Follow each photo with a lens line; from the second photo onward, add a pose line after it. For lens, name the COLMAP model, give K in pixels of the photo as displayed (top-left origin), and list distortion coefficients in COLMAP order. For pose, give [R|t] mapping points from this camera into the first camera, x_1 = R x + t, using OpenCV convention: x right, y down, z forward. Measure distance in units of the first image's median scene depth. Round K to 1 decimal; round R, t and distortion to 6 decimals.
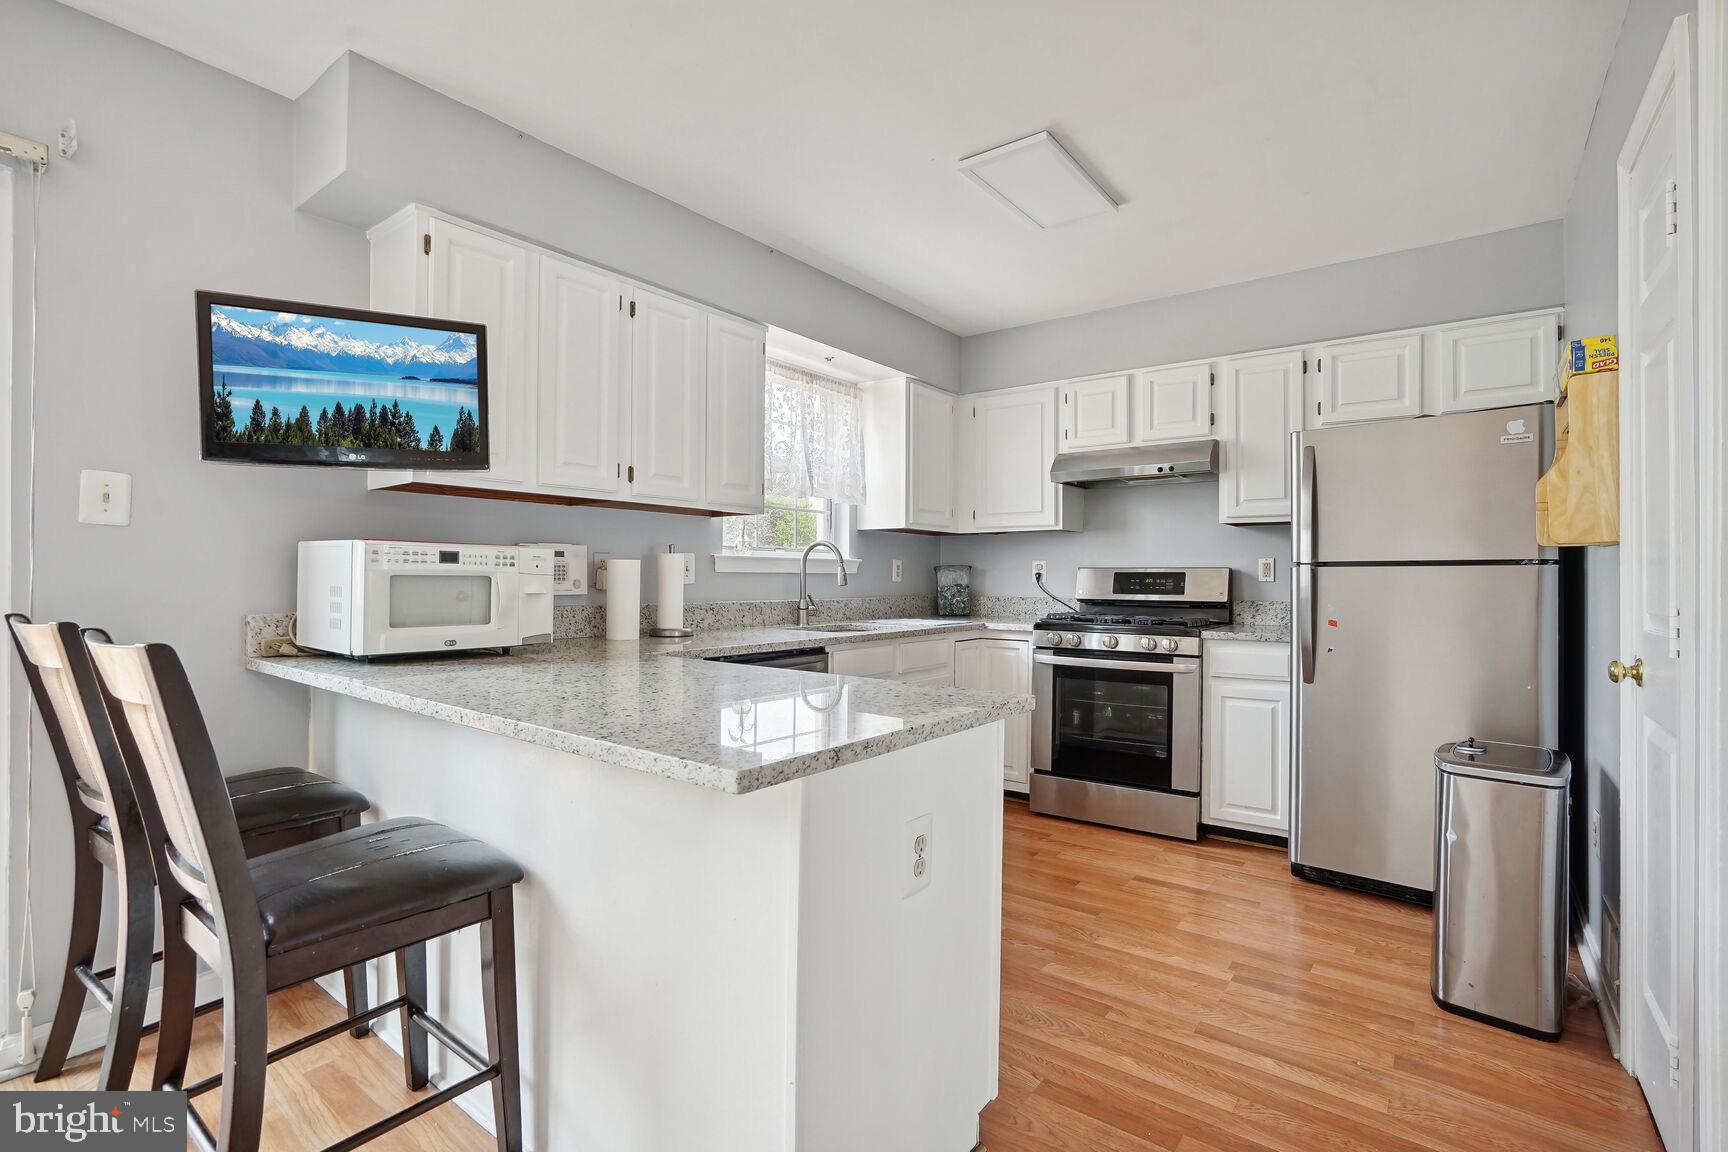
lens RADIAL K [[815.1, 0, 860.6], [0, 815.1, 570.1], [0, 0, 1]] dist [-0.003587, 0.003141]
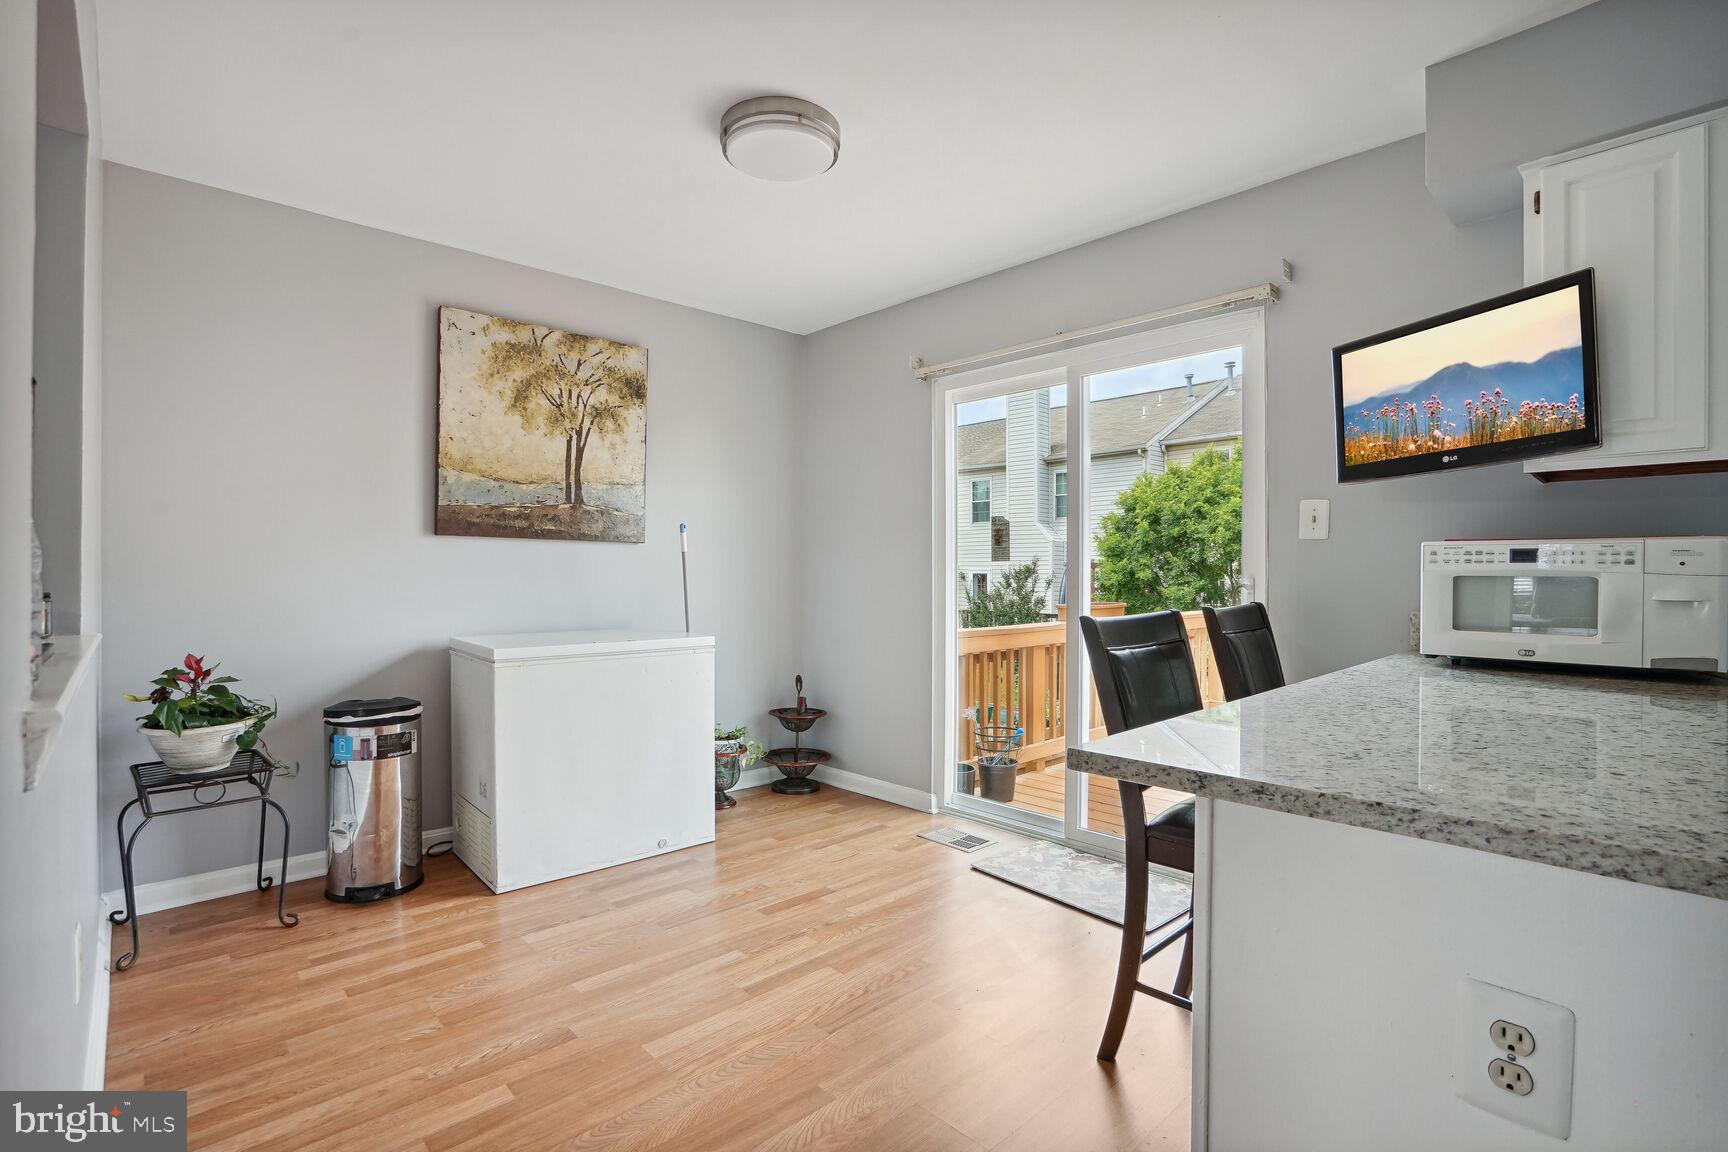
lens RADIAL K [[815.1, 0, 859.7], [0, 815.1, 578.3], [0, 0, 1]] dist [-0.003587, 0.003141]
pose [[-0.144799, -0.001532, -0.989460, 0.484740], [0.003896, 0.999990, -0.002118, 0.007995], [0.989453, -0.004162, -0.144792, 0.429753]]
